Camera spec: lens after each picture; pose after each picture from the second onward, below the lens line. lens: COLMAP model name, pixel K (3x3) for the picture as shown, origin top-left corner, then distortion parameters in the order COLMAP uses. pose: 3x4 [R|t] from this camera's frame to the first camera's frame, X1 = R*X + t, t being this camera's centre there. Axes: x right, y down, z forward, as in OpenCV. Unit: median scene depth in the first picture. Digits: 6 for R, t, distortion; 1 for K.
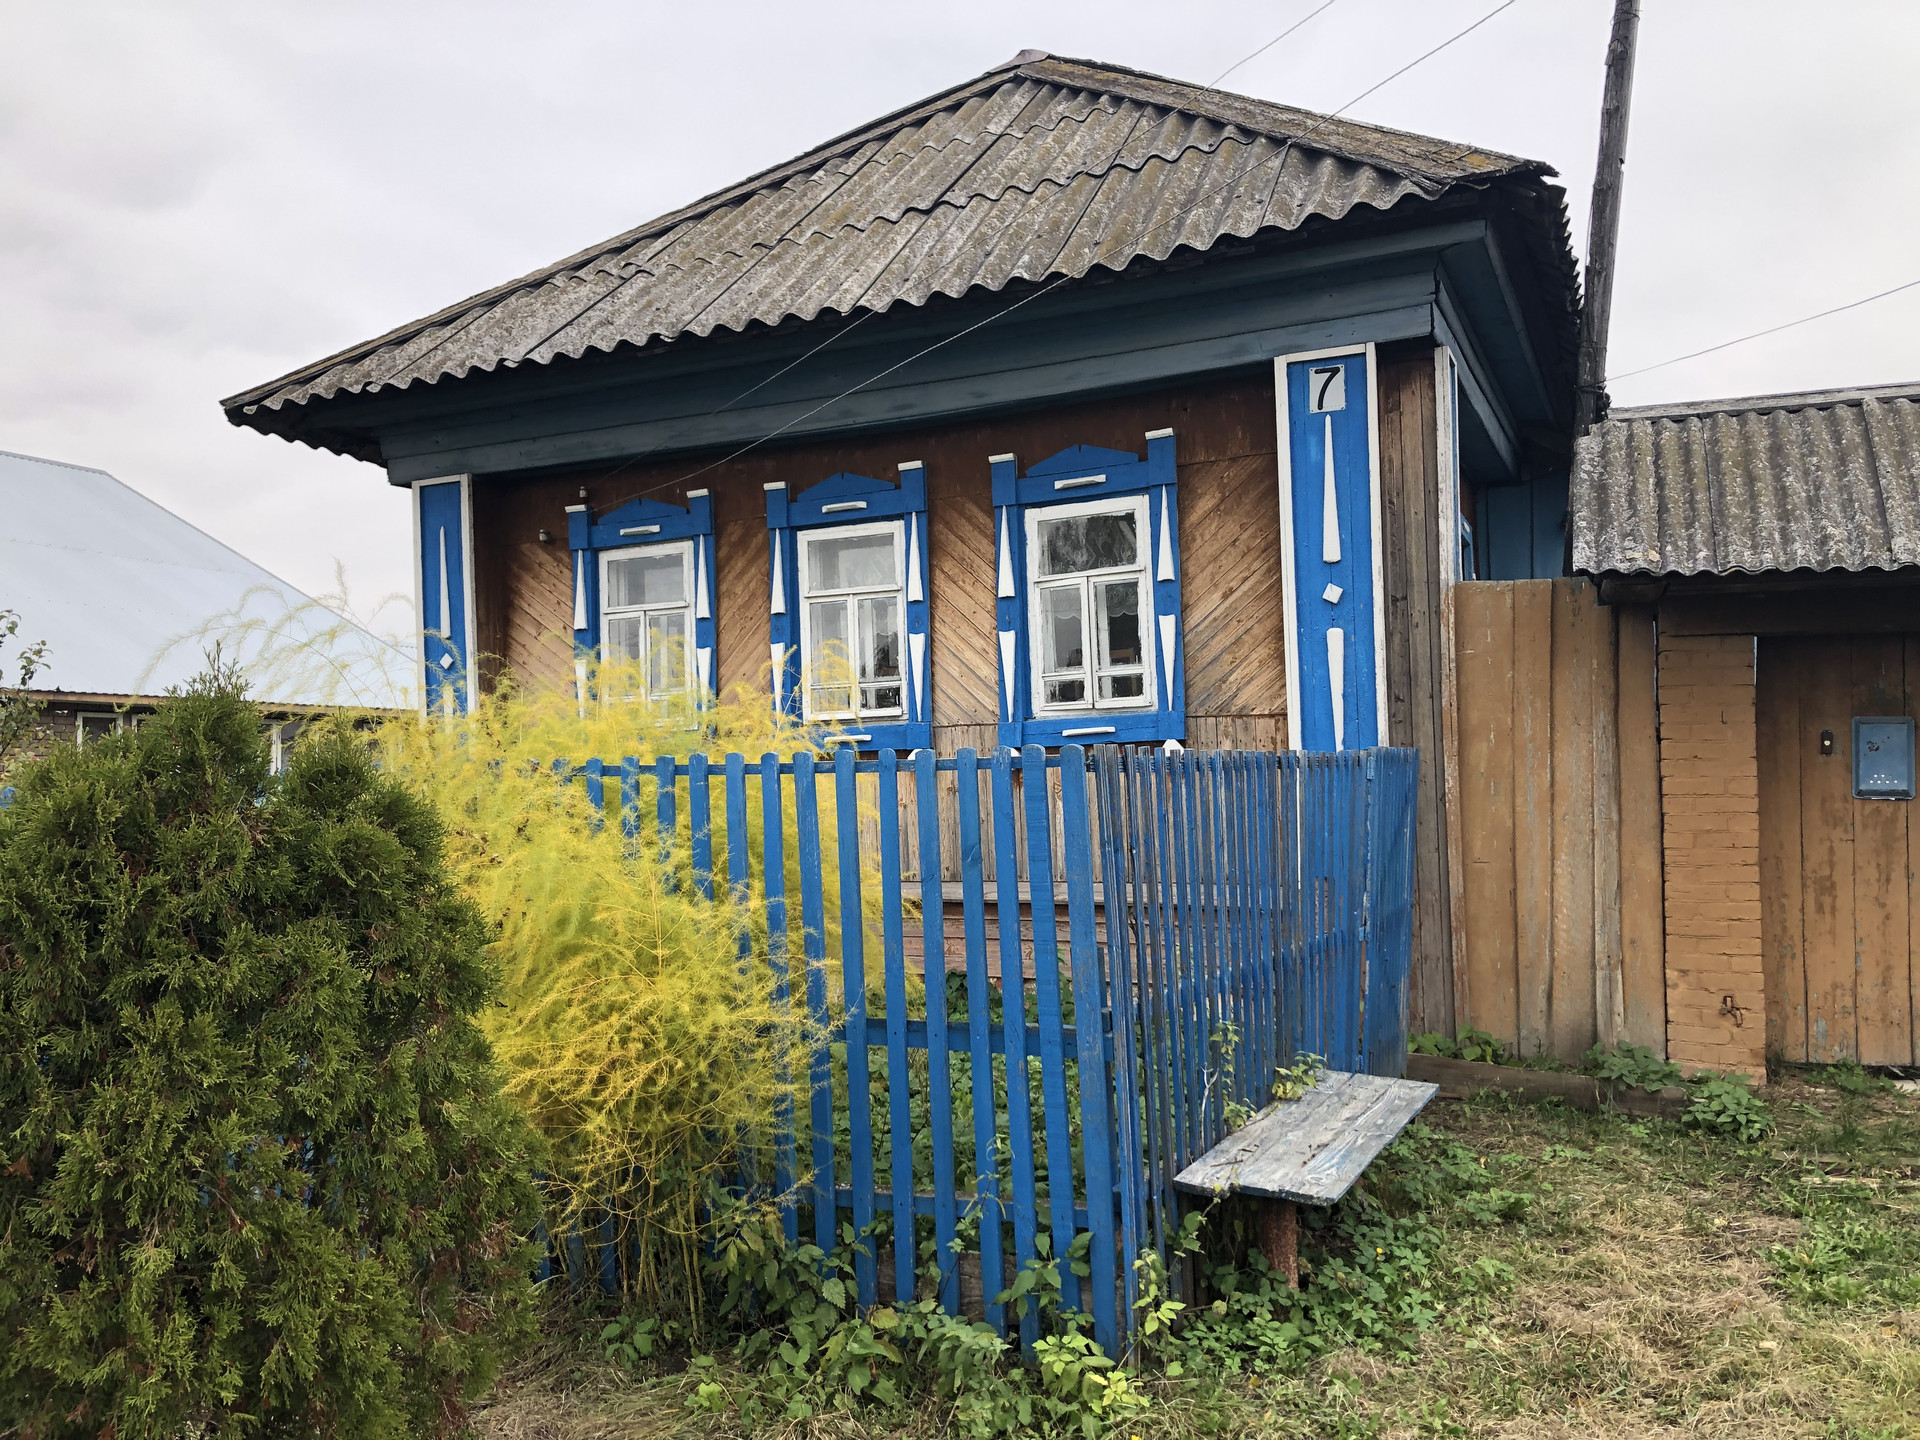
lens RADIAL K [[1589.4, 0, 949.5], [0, 1589.4, 716.3], [0, 0, 1]] dist [0.066626, -0.062749]
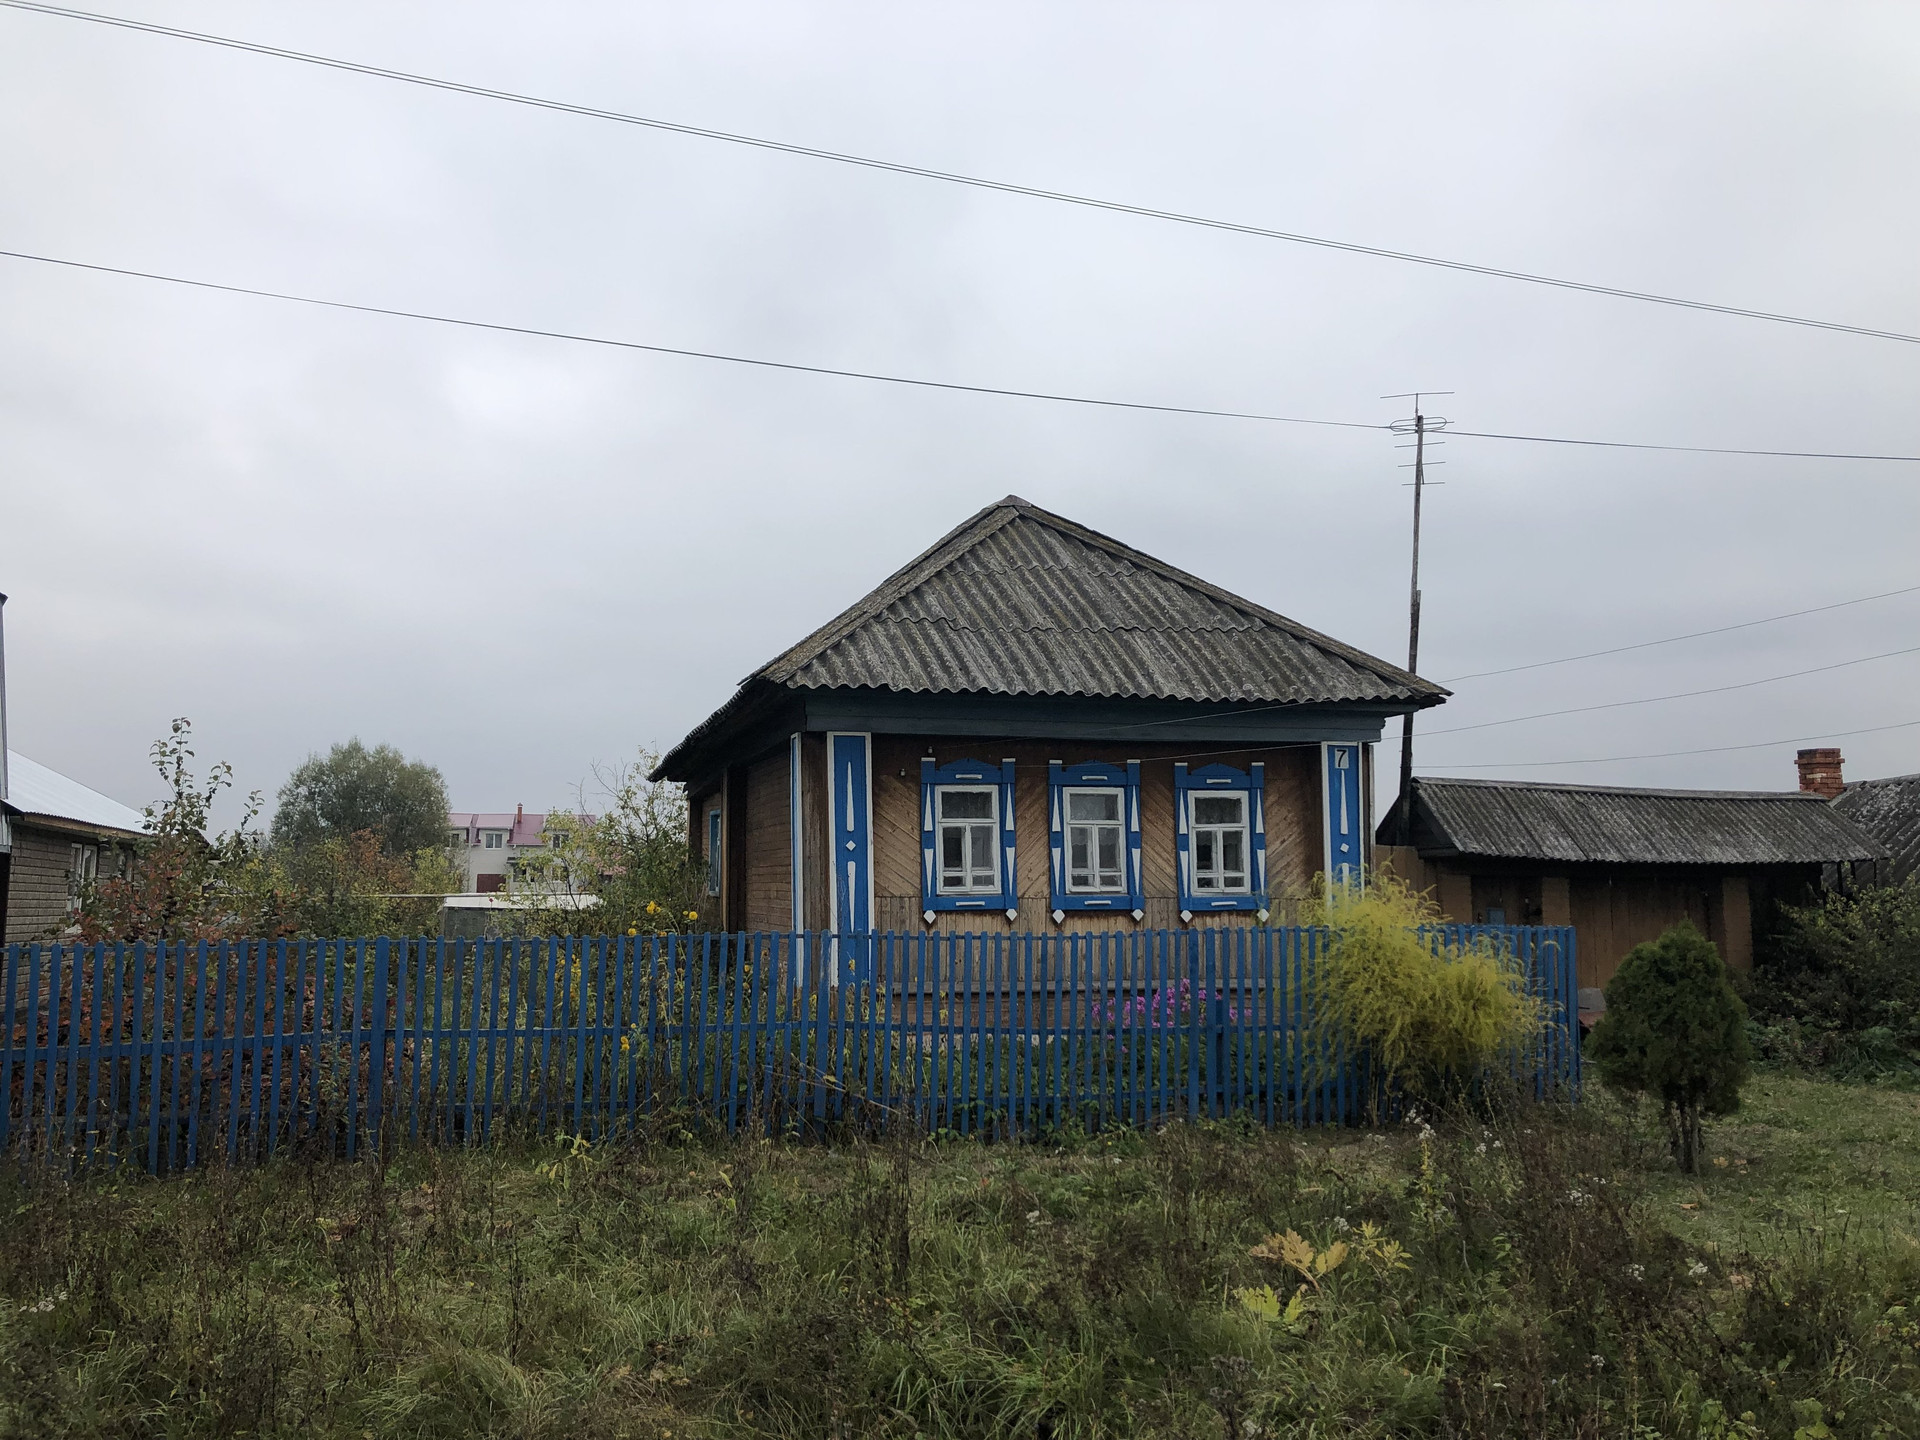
lens RADIAL K [[1589.4, 0, 952.7], [0, 1589.4, 698.5], [0, 0, 1]] dist [0.066626, -0.062749]
pose [[0.752760, 0.100197, 0.650625, -1.698566], [-0.045423, 0.993899, -0.100508, -0.033610], [-0.656726, 0.046106, 0.752719, -0.372162]]
